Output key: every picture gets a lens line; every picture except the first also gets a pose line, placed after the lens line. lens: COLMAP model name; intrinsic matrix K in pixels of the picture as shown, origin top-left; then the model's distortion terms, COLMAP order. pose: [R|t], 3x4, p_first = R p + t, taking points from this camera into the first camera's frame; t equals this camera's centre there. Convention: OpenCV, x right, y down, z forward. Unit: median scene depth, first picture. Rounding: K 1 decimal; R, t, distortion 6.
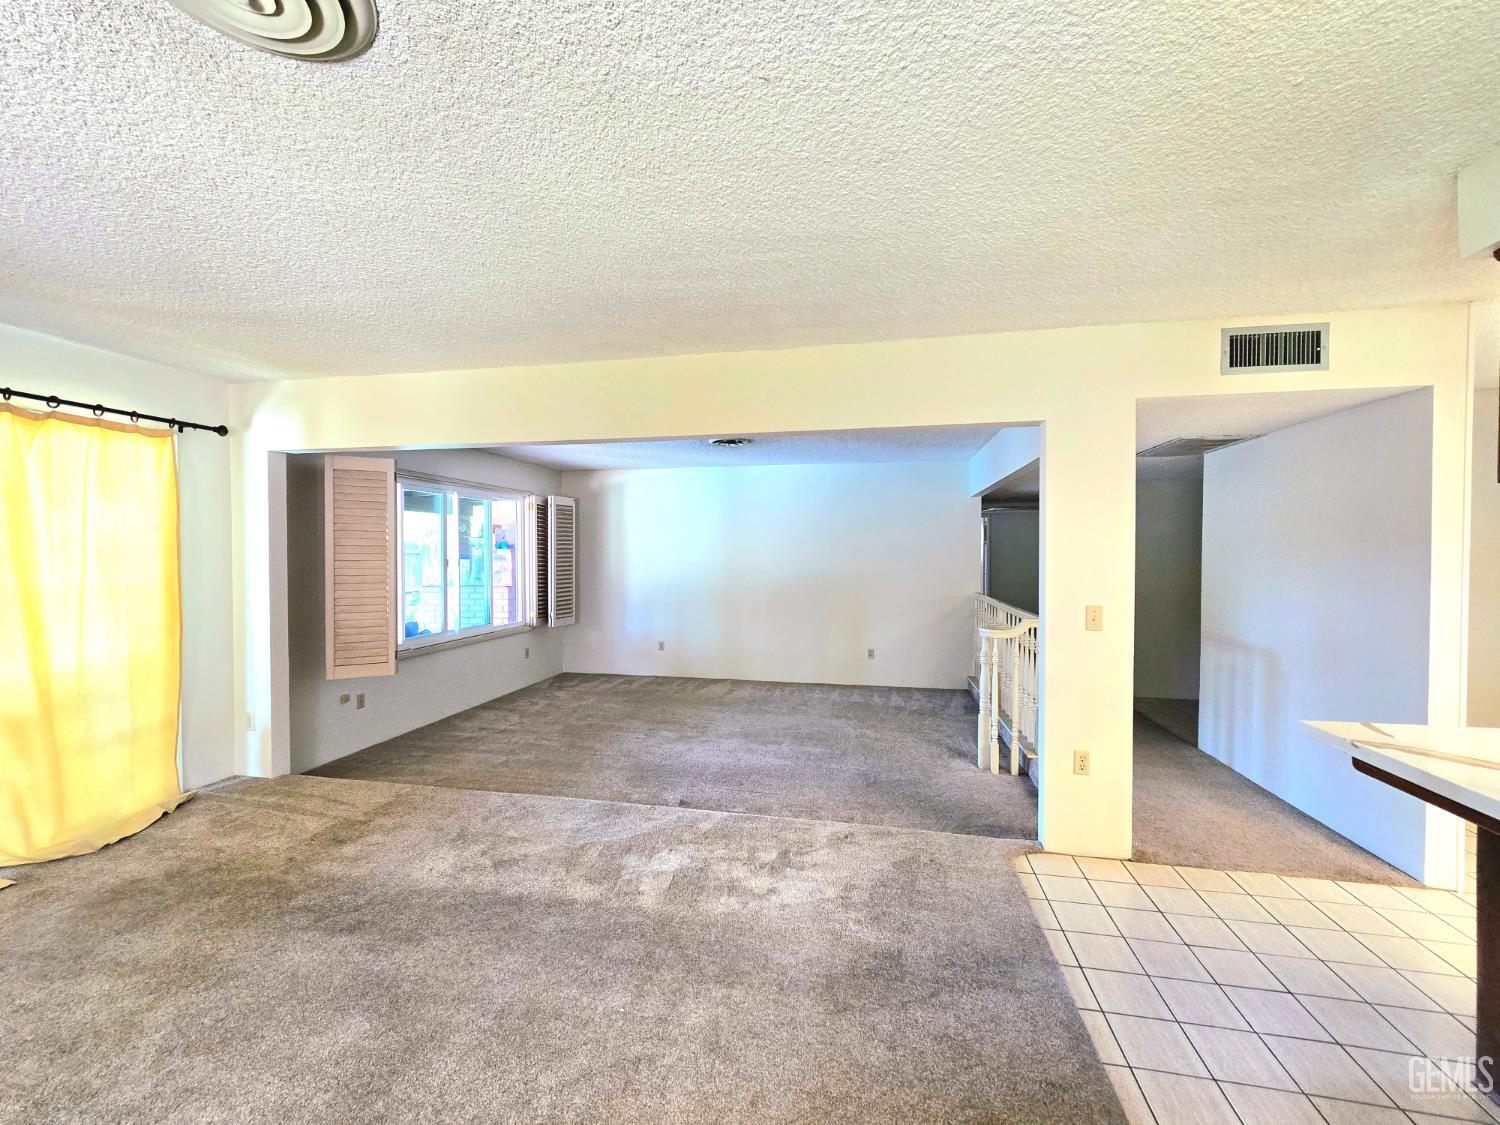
lens RADIAL K [[621.7, 0, 750.0], [0, 621.7, 562.5], [0, 0, 1]] dist [-0.000192, 0.000145]
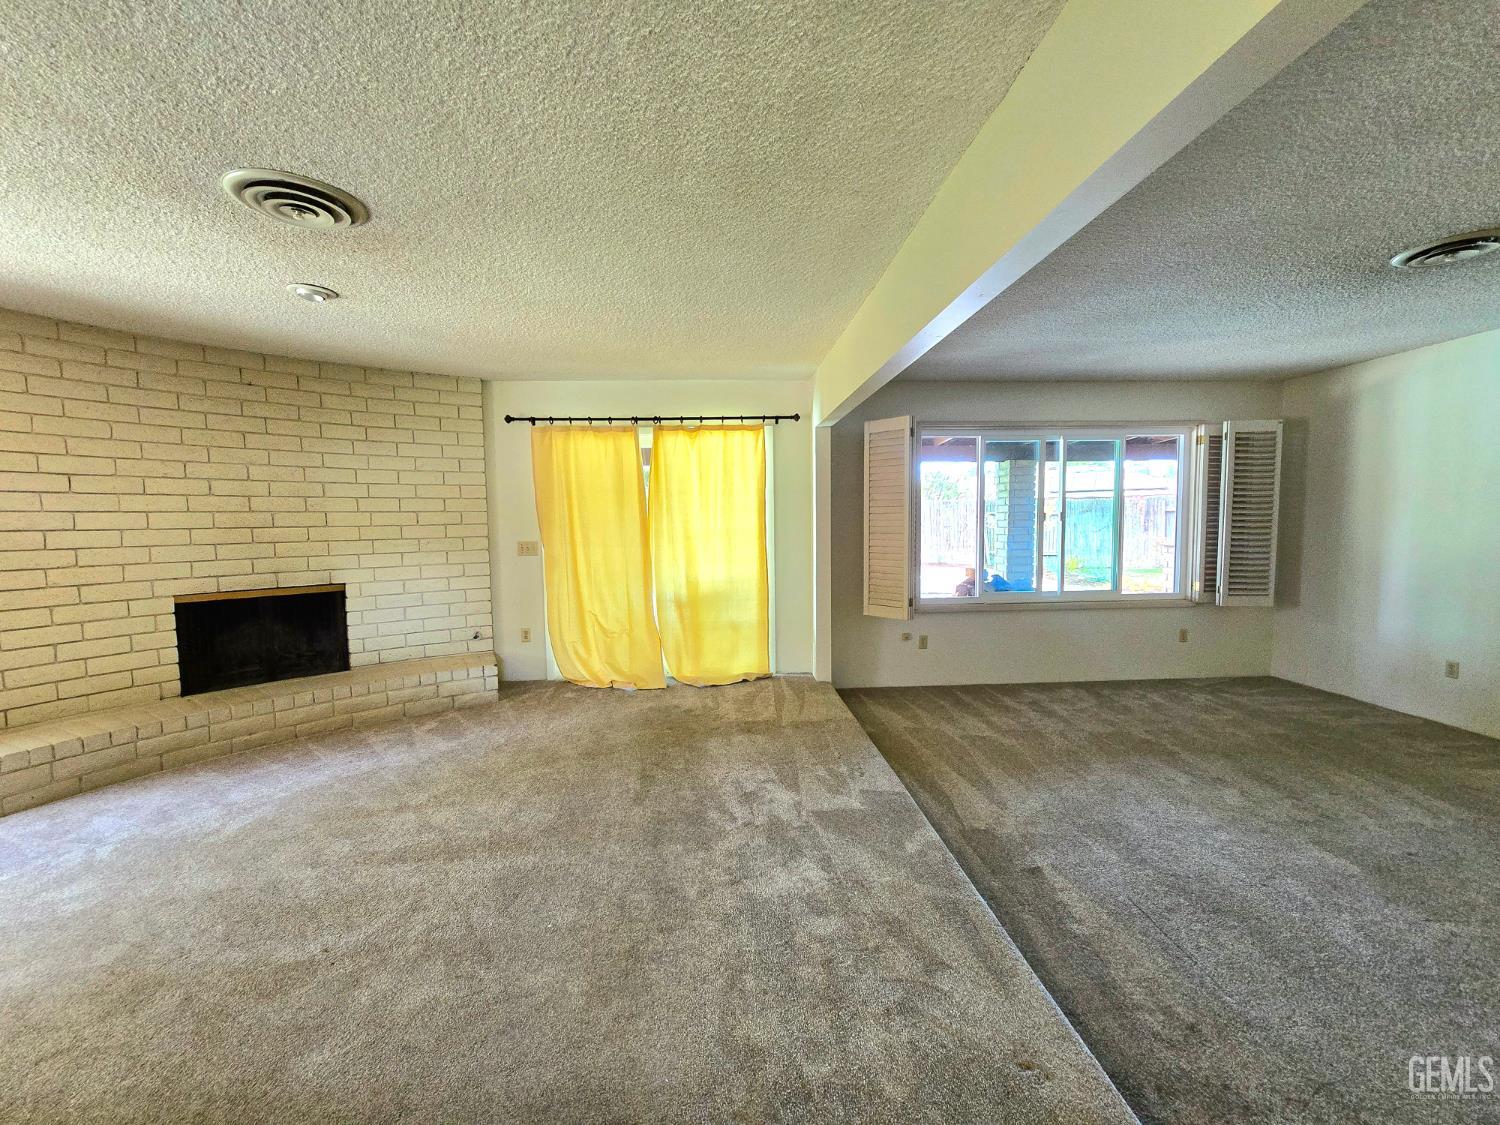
lens RADIAL K [[621.7, 0, 750.0], [0, 621.7, 562.5], [0, 0, 1]] dist [-0.000192, 0.000145]
pose [[0.249621, 0.063074, -0.966287, 0.353775], [-0.003017, 0.997922, 0.064359, 0.012892], [0.968339, -0.013150, 0.249293, 0.438244]]
